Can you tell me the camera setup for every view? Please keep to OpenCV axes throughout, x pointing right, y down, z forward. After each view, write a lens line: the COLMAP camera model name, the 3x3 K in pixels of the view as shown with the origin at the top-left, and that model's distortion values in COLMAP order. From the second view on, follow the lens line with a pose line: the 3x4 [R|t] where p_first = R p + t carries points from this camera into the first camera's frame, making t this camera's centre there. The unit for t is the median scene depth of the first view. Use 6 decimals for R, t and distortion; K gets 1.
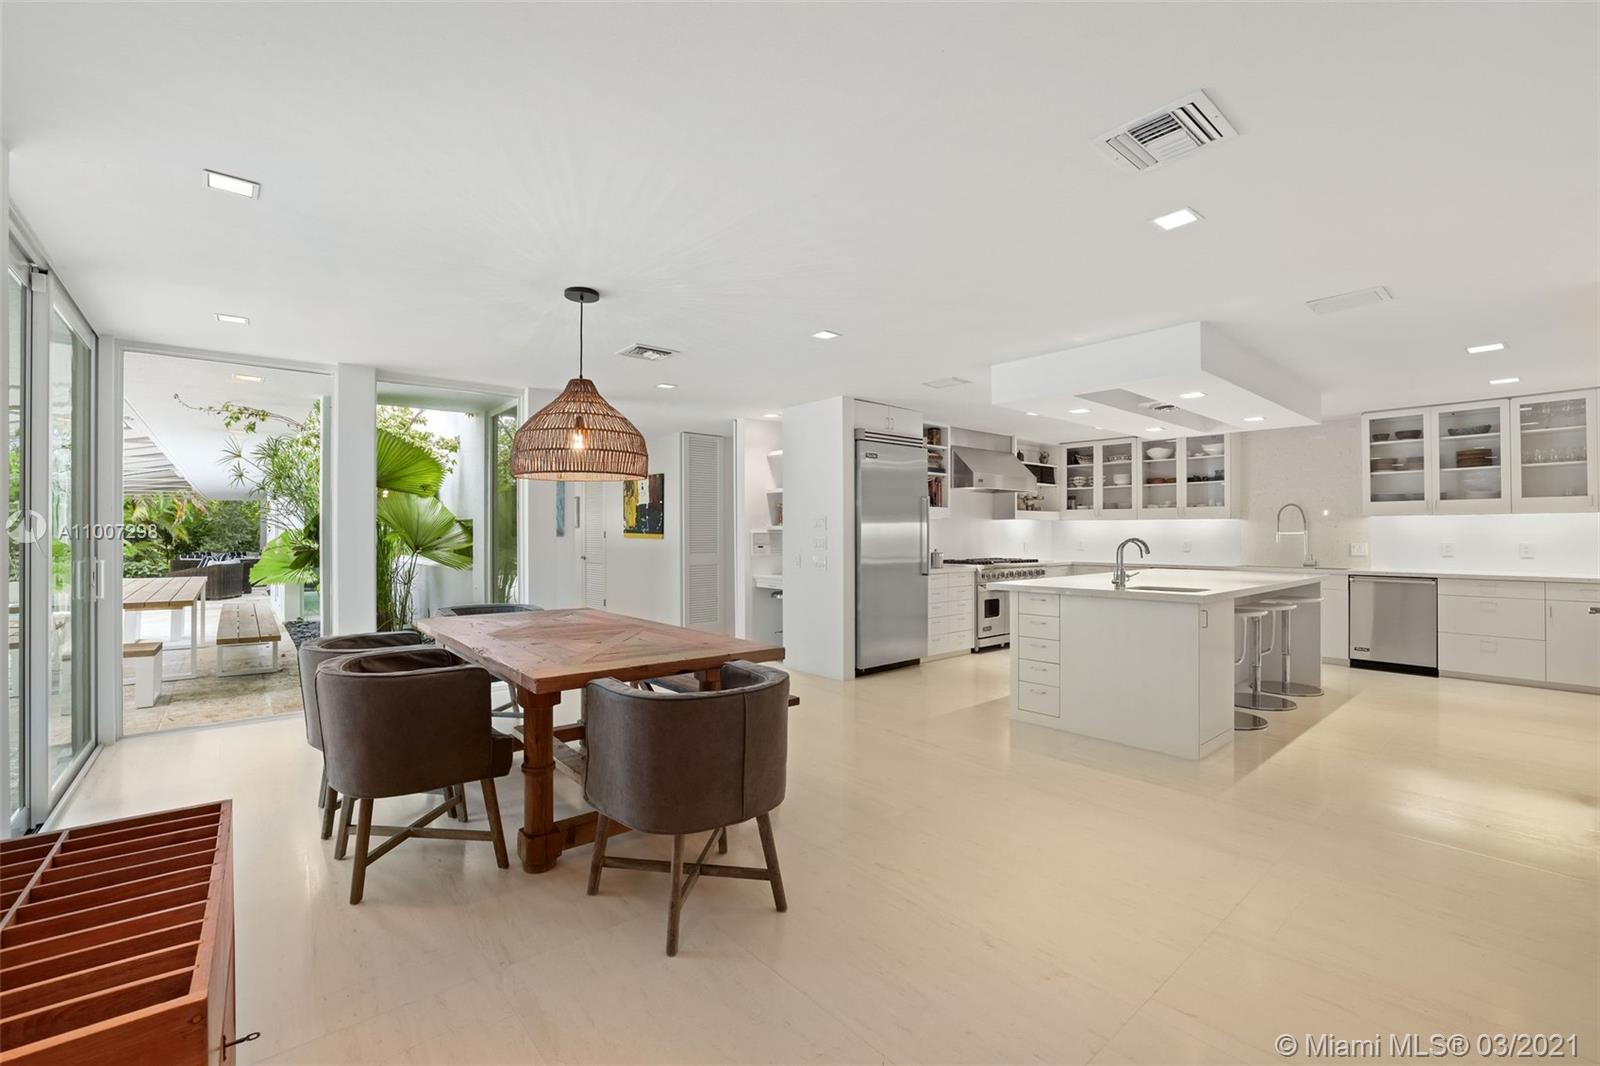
lens RADIAL K [[675.6, 0, 796.9], [0, 675.6, 524.9], [0, 0, 1]] dist [-0.031008, 0.005446]
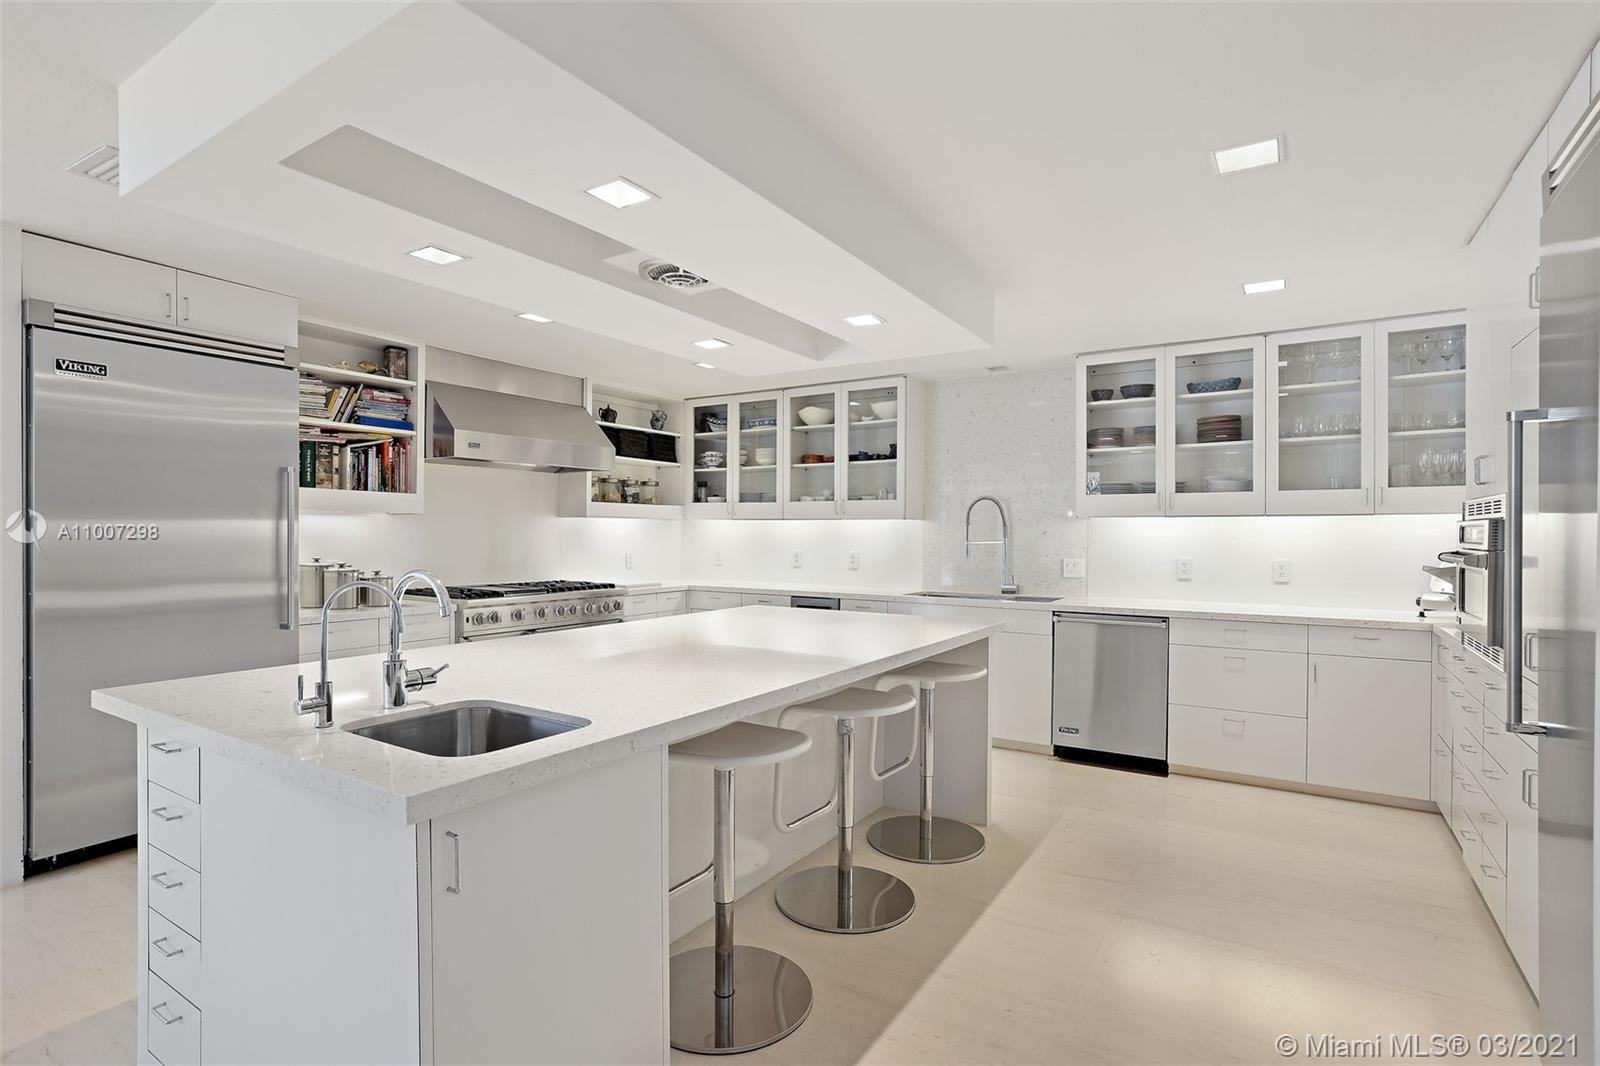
lens RADIAL K [[787.7, 0, 802.3], [0, 787.7, 532.4], [0, 0, 1]] dist [-0.021950, 0.001760]
pose [[0.956830, 0.004890, 0.290606, 0.380131], [-0.007670, 0.999935, 0.008428, -0.003245], [-0.290546, -0.010293, 0.956806, 0.350530]]
